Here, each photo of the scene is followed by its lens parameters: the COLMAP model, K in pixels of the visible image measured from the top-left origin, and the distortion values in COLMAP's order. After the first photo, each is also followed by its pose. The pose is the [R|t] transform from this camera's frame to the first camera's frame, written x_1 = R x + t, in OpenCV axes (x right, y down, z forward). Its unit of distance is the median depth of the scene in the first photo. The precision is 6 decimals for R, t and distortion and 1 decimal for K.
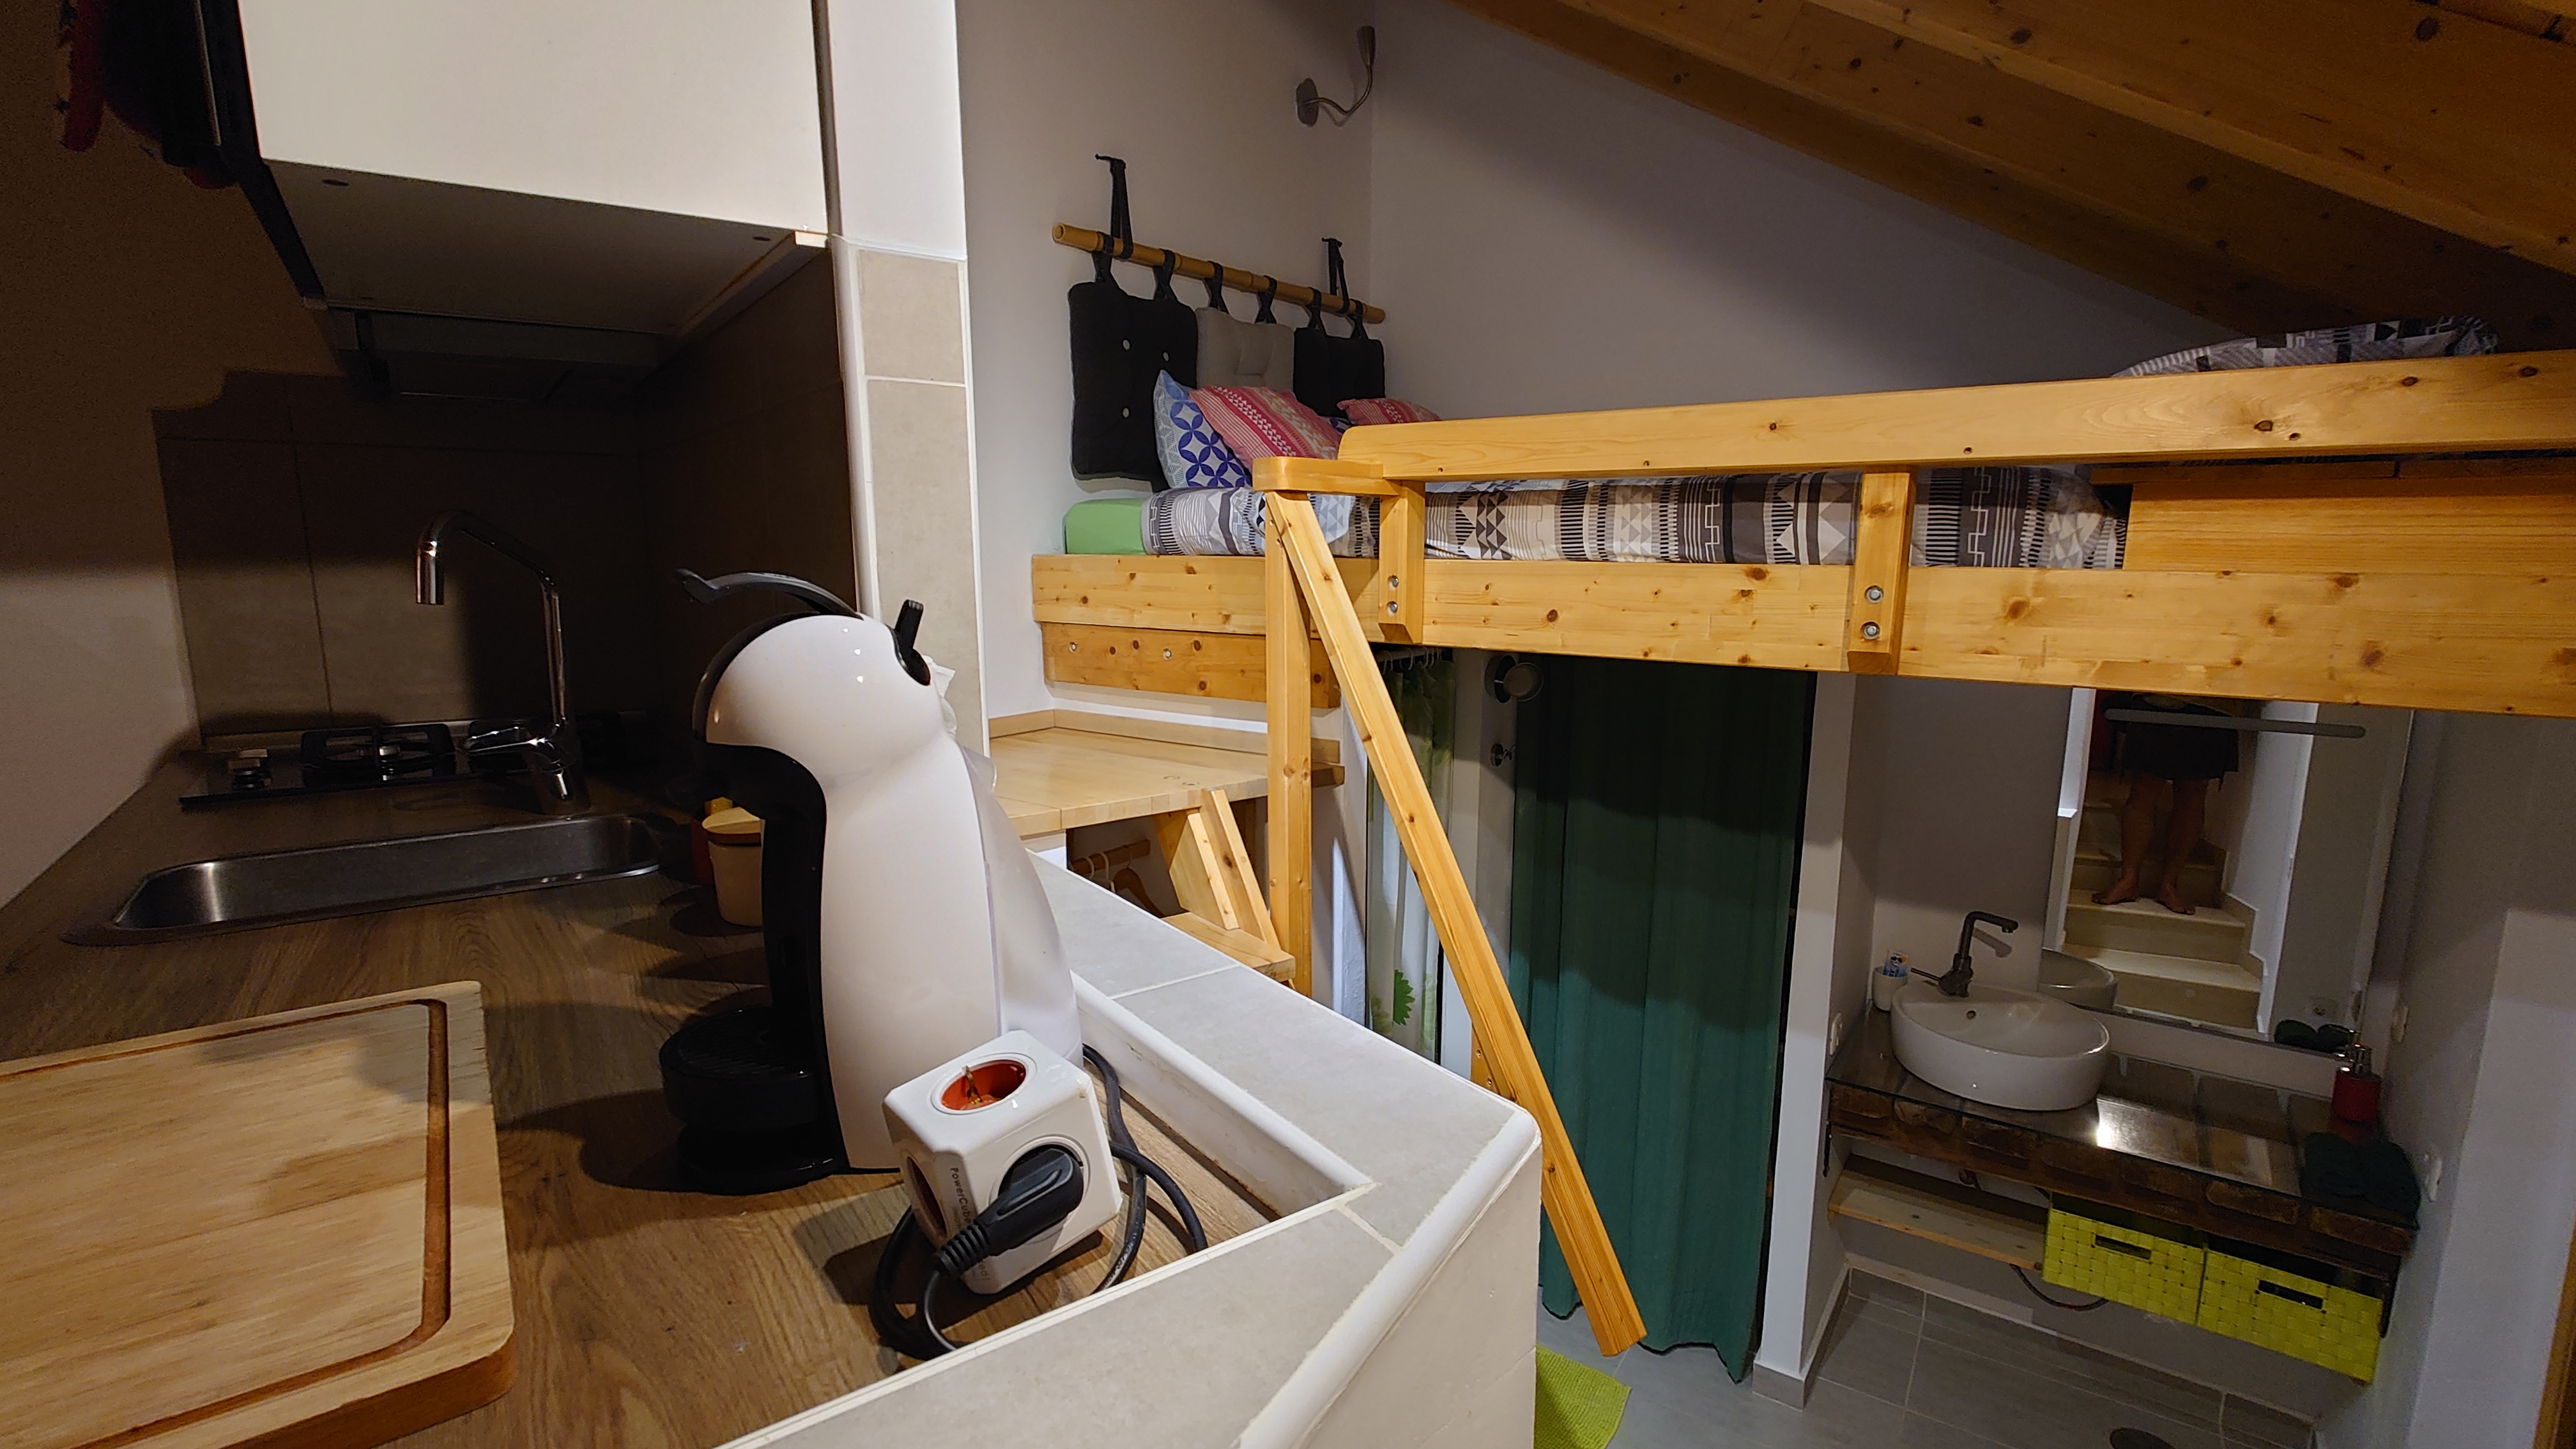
lens RADIAL K [[1155.4, 0, 1288.0], [0, 1155.4, 724.5], [0, 0, 1]] dist [-0.000474, -0.000121]
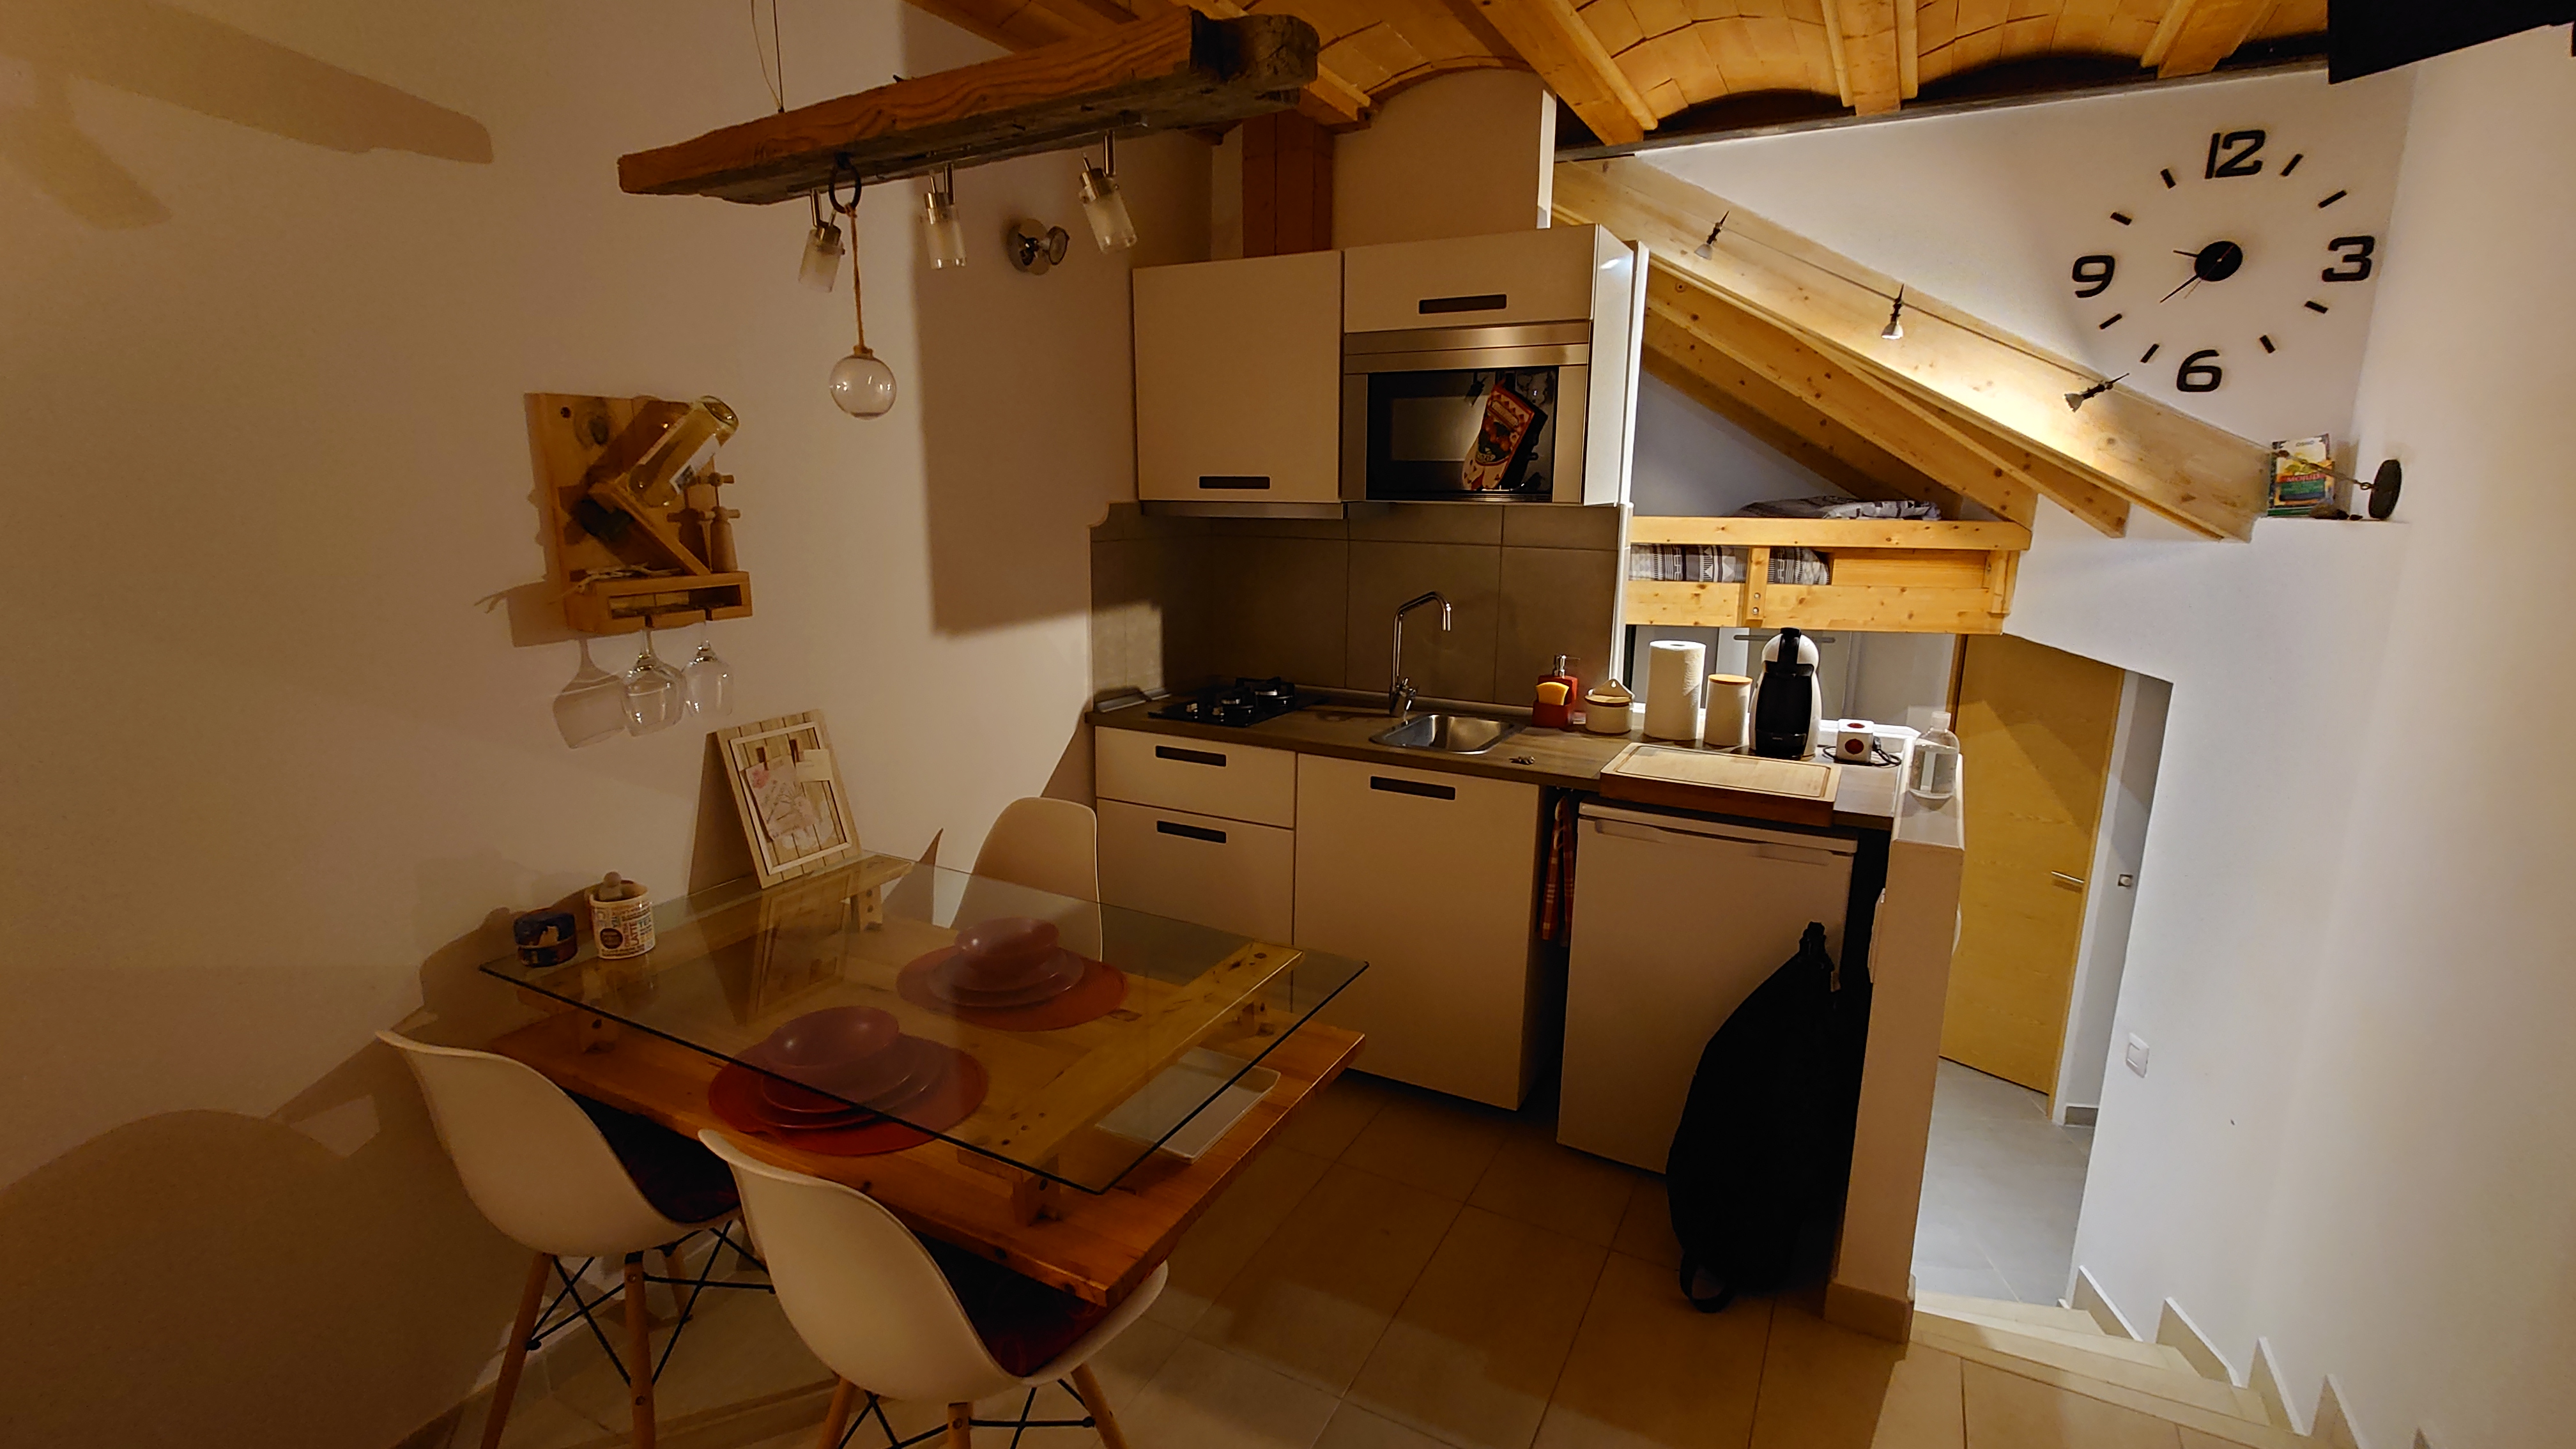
lens RADIAL K [[1155.4, 0, 1288.0], [0, 1155.4, 724.5], [0, 0, 1]] dist [-0.000474, -0.000121]
pose [[0.893121, -0.082403, 0.442204, -1.492619], [0.061860, 0.996237, 0.060705, -0.048464], [-0.445542, -0.026862, 0.894858, -0.778521]]
